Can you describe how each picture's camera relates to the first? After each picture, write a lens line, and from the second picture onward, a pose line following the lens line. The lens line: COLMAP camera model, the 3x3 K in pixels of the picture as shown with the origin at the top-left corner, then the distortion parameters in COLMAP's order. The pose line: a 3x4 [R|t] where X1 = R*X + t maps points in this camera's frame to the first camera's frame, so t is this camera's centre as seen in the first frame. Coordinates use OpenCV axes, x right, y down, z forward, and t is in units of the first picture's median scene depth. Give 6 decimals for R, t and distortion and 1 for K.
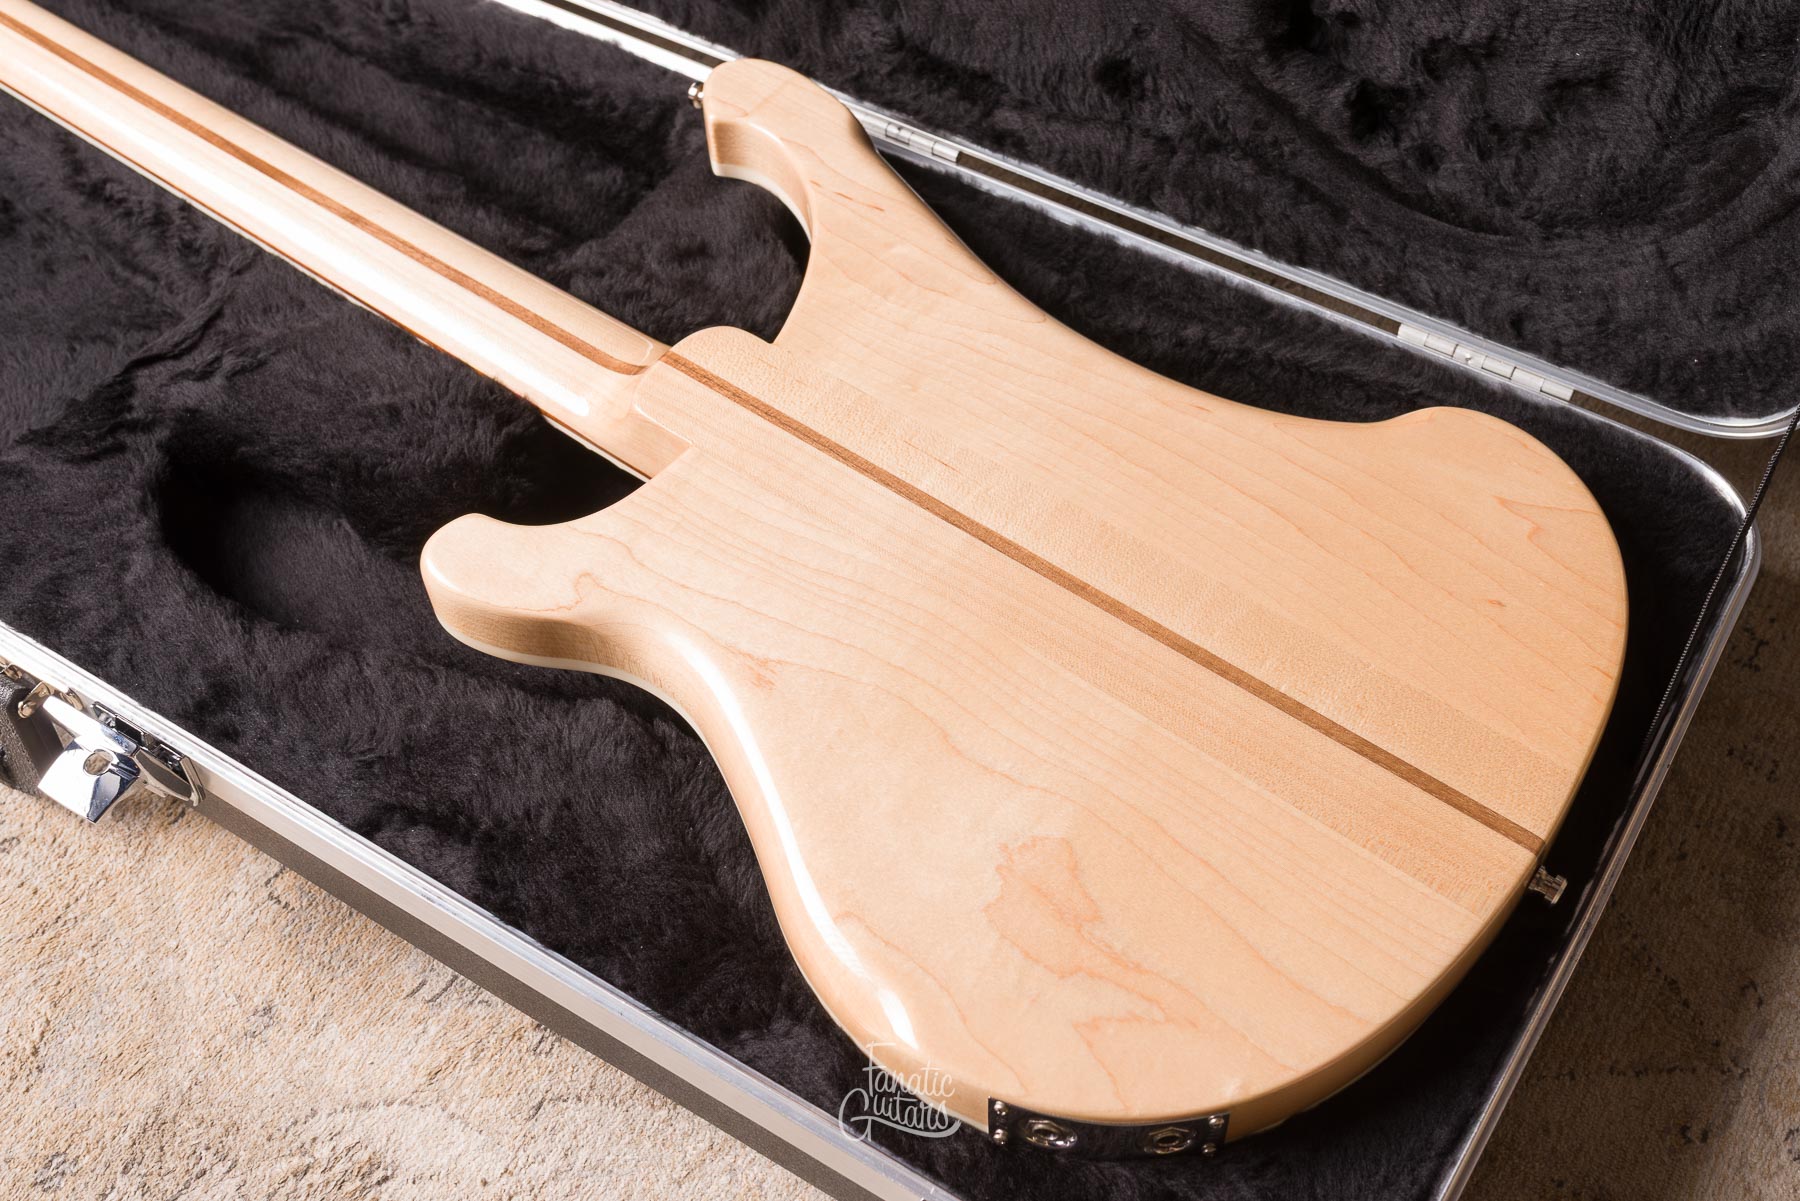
lens RADIAL K [[1949.7, 0, 1016.8], [0, 1949.7, 601.8], [0, 0, 1]] dist [0.001098, -0.021815]
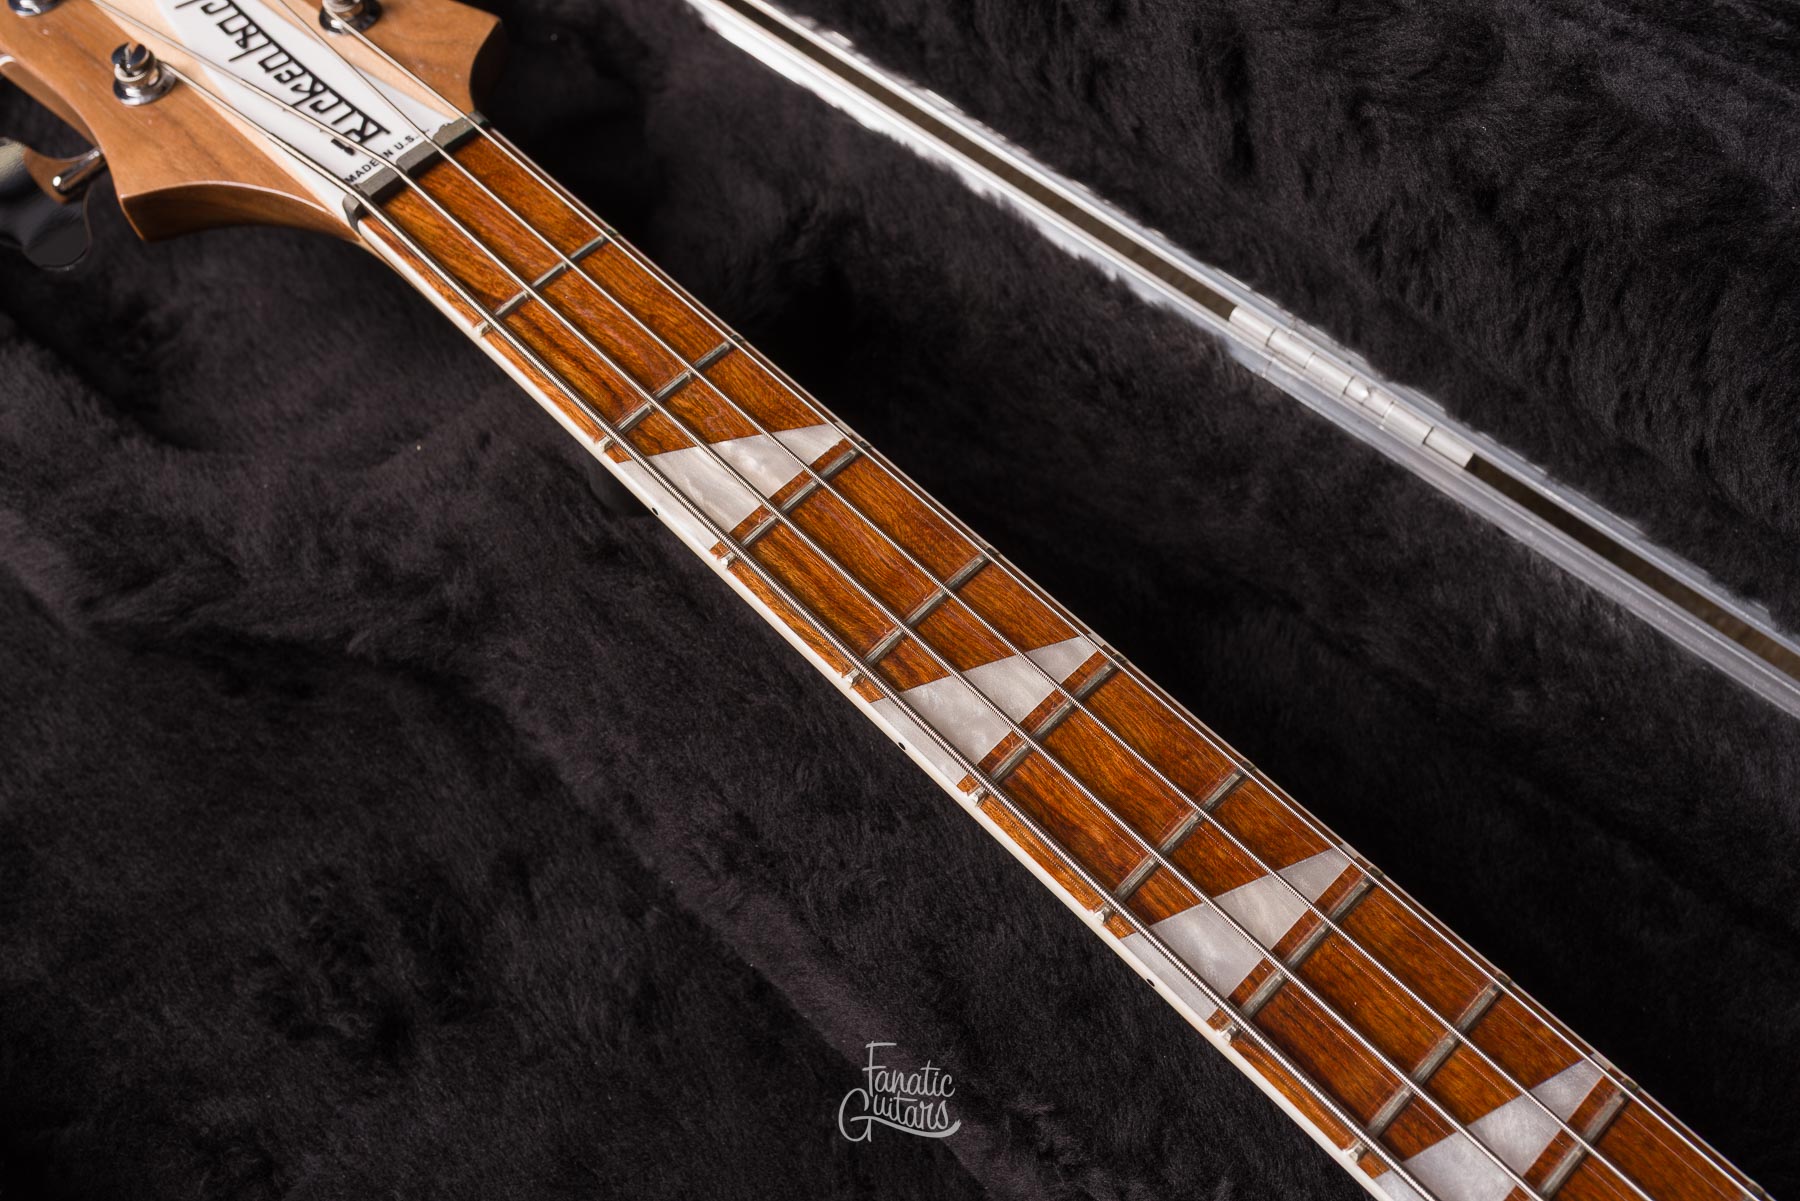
lens RADIAL K [[1785.1, 0, 900.0], [0, 1785.1, 600.5], [0, 0, 1]] dist [0.001241, -0.007144]
pose [[0.988641, 0.137900, -0.059769, -0.558367], [-0.125011, 0.975261, 0.182313, -0.475161], [0.083432, -0.172771, 0.981422, 0.654093]]
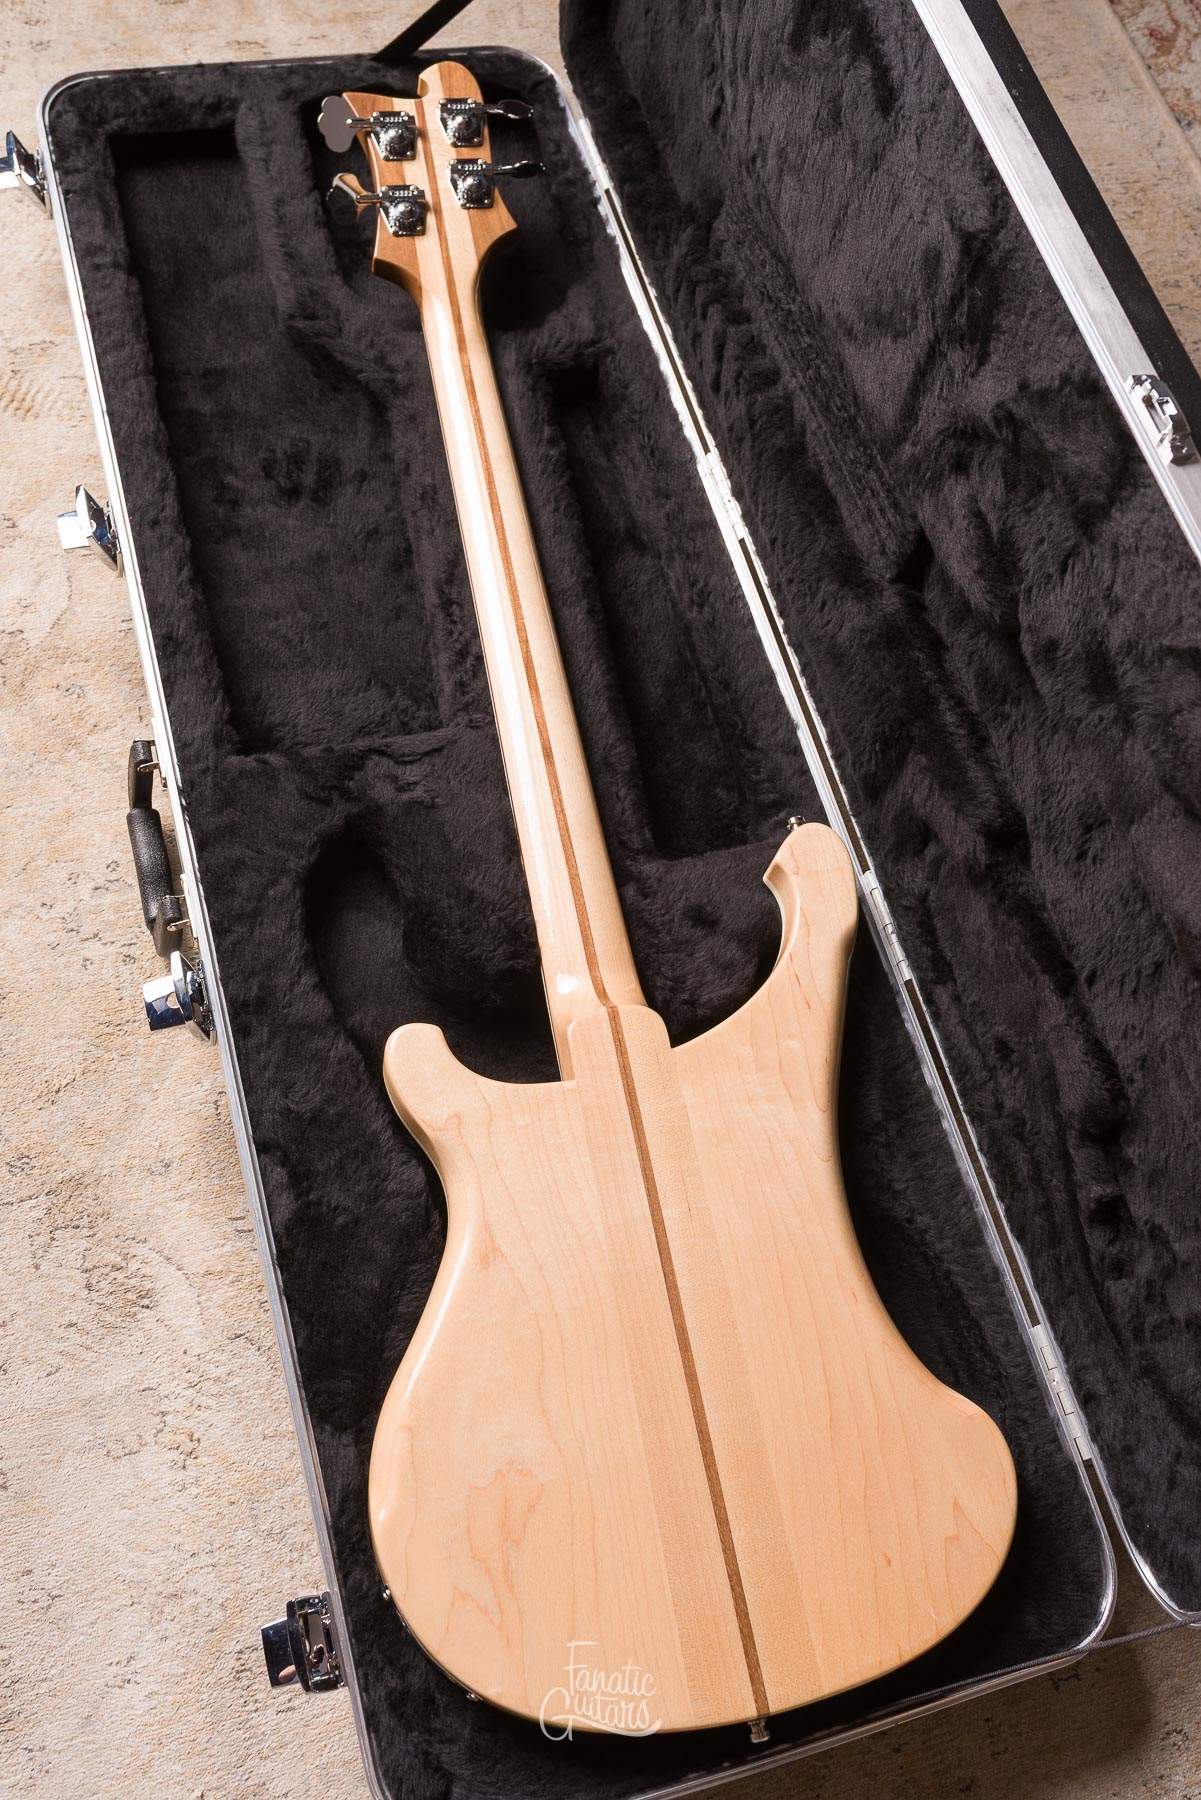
lens RADIAL K [[1715.8, 0, 600.5], [0, 1715.8, 900.0], [0, 0, 1]] dist [-0.006629, -0.000256]
pose [[0.724570, 0.660302, -0.197483, 0.015474], [-0.620892, 0.749758, 0.228817, -0.465431], [0.299153, -0.043178, 0.953228, -0.233049]]
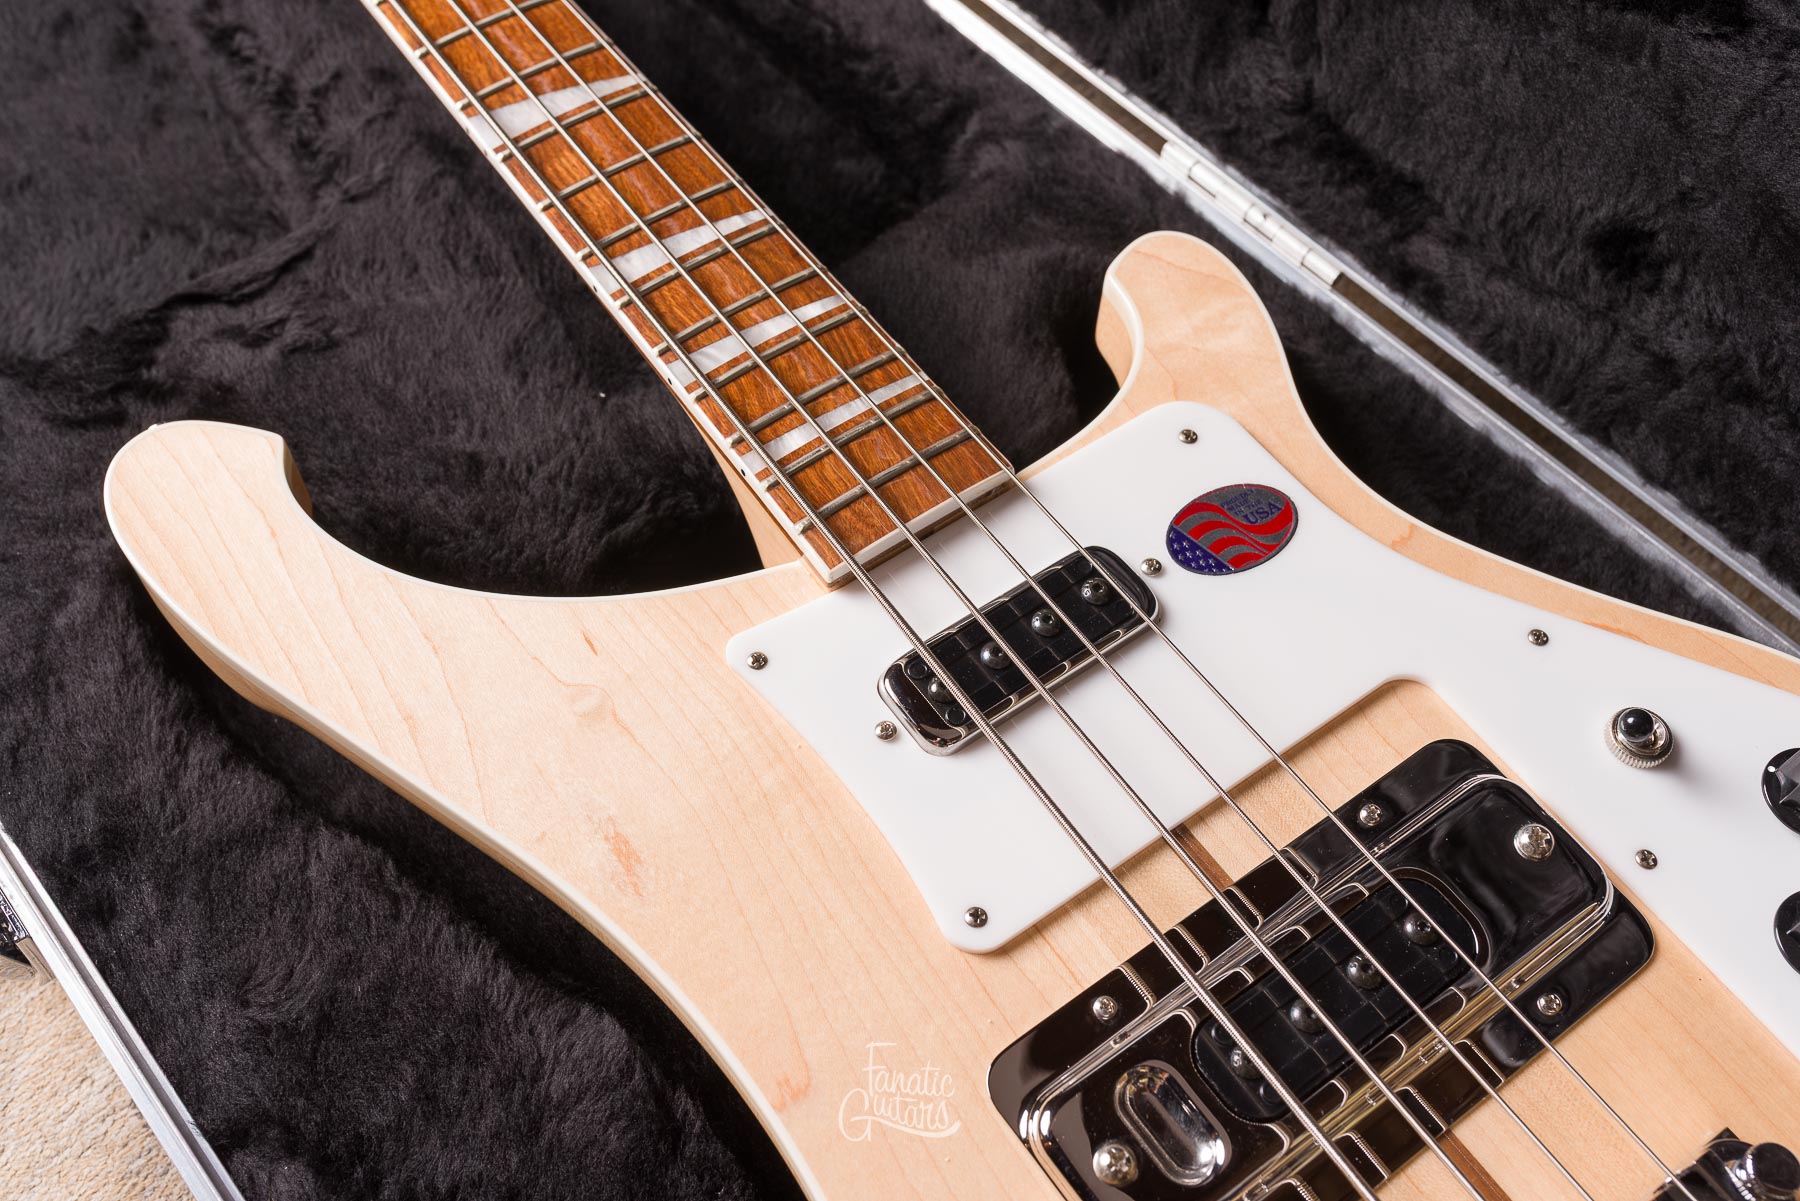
lens RADIAL K [[1759.7, 0, 900.0], [0, 1759.7, 600.5], [0, 0, 1]] dist [-0.000616, -0.000948]
pose [[0.951134, 0.277438, -0.135546, -0.069923], [-0.264475, 0.958537, 0.106114, -0.161546], [0.159366, -0.065080, 0.985072, 0.387467]]
